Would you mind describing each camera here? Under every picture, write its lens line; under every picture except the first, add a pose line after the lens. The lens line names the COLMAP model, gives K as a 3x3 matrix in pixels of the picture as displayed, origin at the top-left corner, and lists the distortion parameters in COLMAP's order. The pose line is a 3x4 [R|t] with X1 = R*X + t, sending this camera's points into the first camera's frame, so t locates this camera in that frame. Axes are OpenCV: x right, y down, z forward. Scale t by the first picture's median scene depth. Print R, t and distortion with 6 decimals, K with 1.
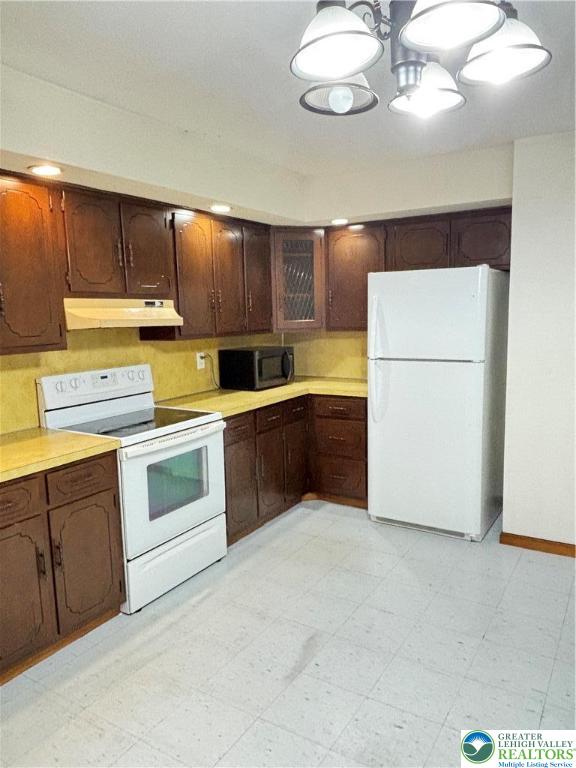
lens RADIAL K [[544.3, 0, 297.8], [0, 544.3, 388.3], [0, 0, 1]] dist [0.037635, -0.056385]
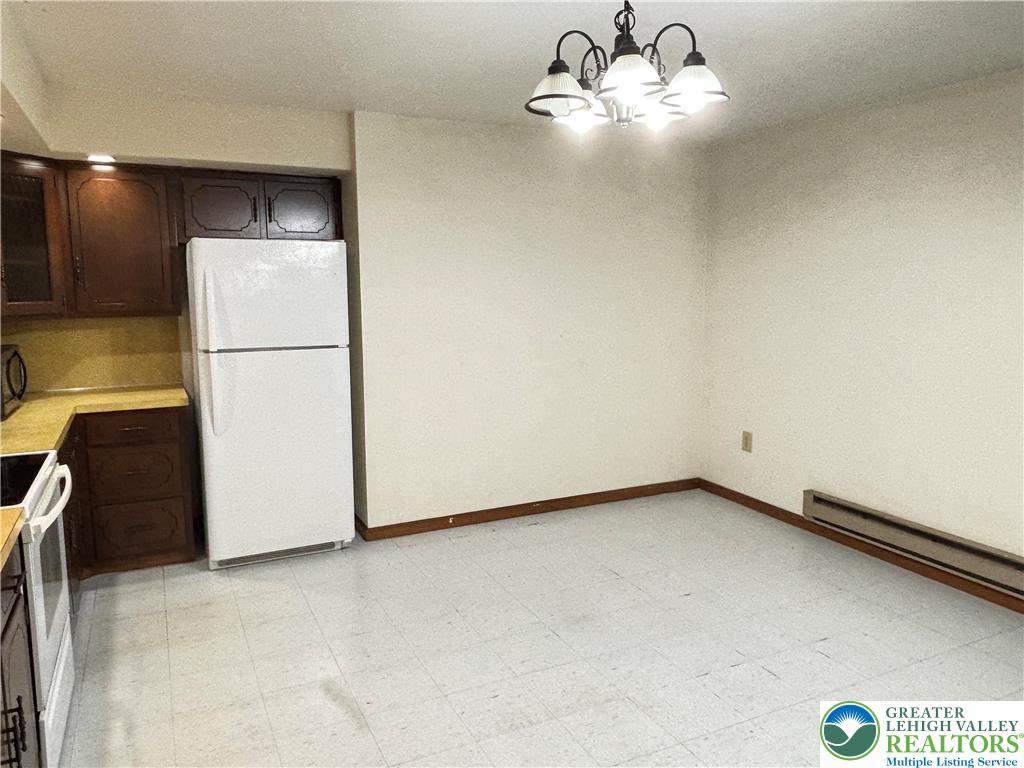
lens RADIAL K [[725.8, 0, 504.5], [0, 725.8, 378.7], [0, 0, 1]] dist [0.037635, -0.056385]
pose [[0.547452, -0.091250, 0.831847, -0.550661], [0.111580, 0.993121, 0.035509, -0.008526], [-0.829365, 0.073378, 0.553867, 0.118711]]
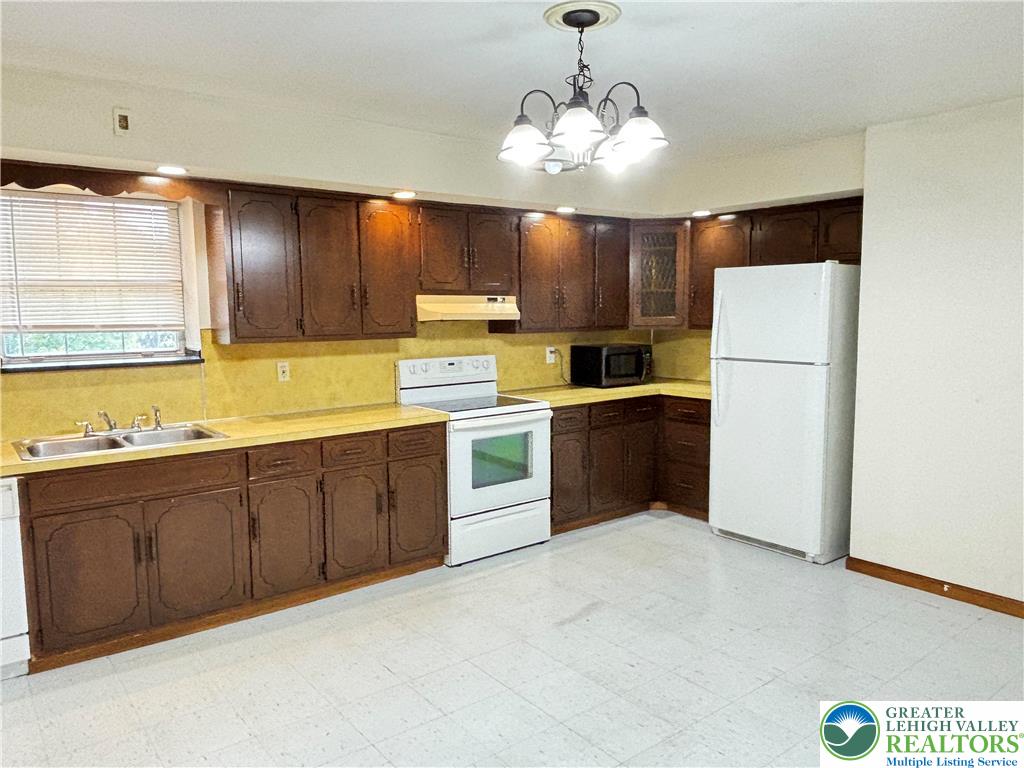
lens RADIAL K [[725.8, 0, 514.3], [0, 725.8, 387.1], [0, 0, 1]] dist [0.037635, -0.056385]
pose [[0.935305, 0.051073, -0.350137, 0.291198], [-0.060836, 0.998004, -0.016935, 0.043984], [0.348574, 0.037140, 0.936545, -0.351727]]
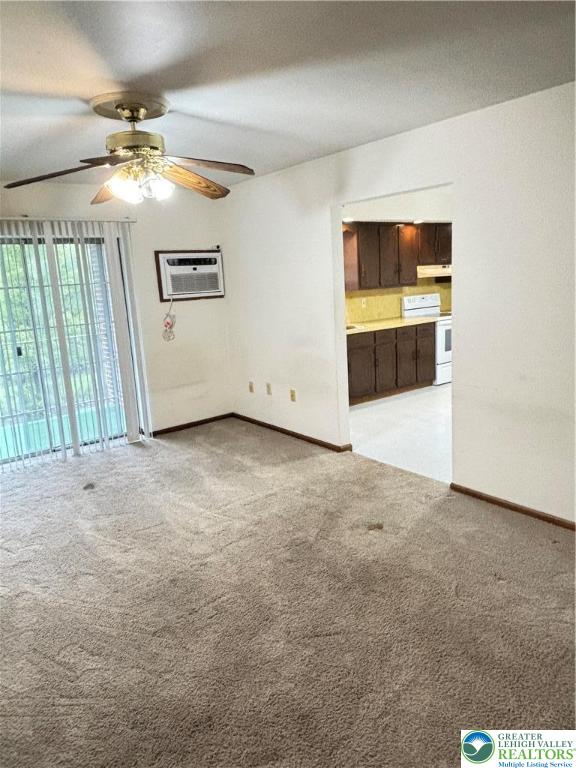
lens RADIAL K [[544.3, 0, 300.3], [0, 544.3, 382.7], [0, 0, 1]] dist [0.037635, -0.056385]
pose [[0.934365, 0.044934, -0.353473, 0.010216], [-0.021075, 0.997249, 0.071062, 0.192653], [0.355694, -0.058948, 0.932742, -1.469815]]
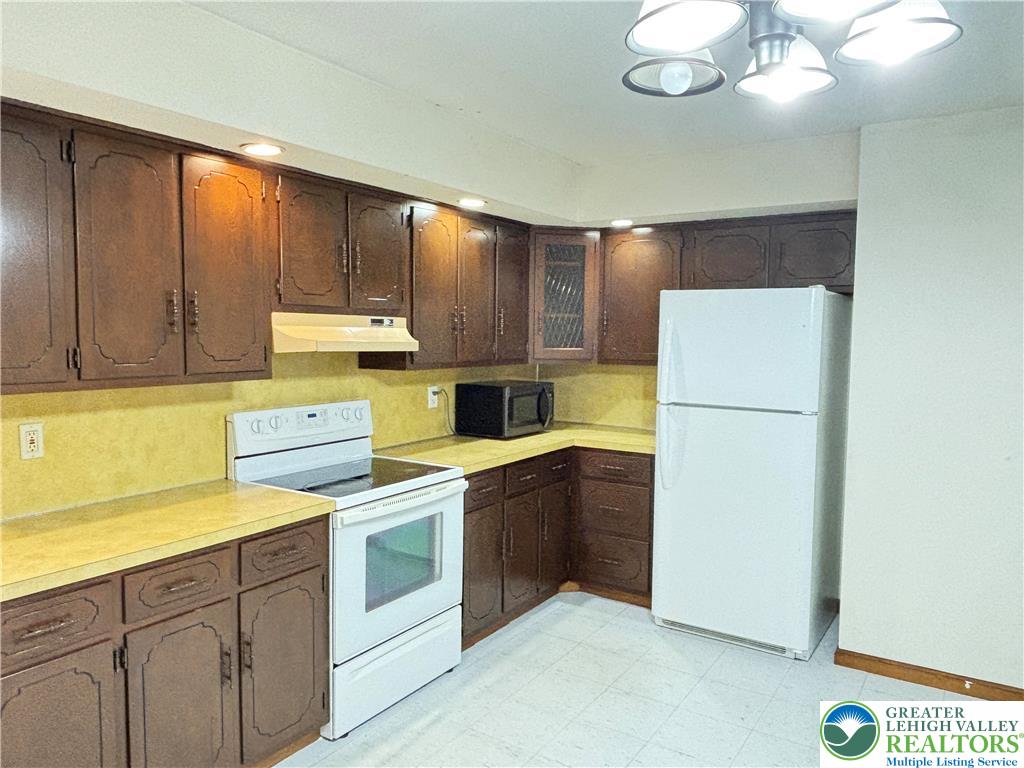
lens RADIAL K [[725.8, 0, 515.9], [0, 725.8, 382.7], [0, 0, 1]] dist [0.037635, -0.056385]
pose [[0.998939, 0.036155, -0.028528, -0.043748], [-0.038095, 0.996771, -0.070681, -0.005174], [0.025881, 0.071693, 0.997091, -0.004580]]
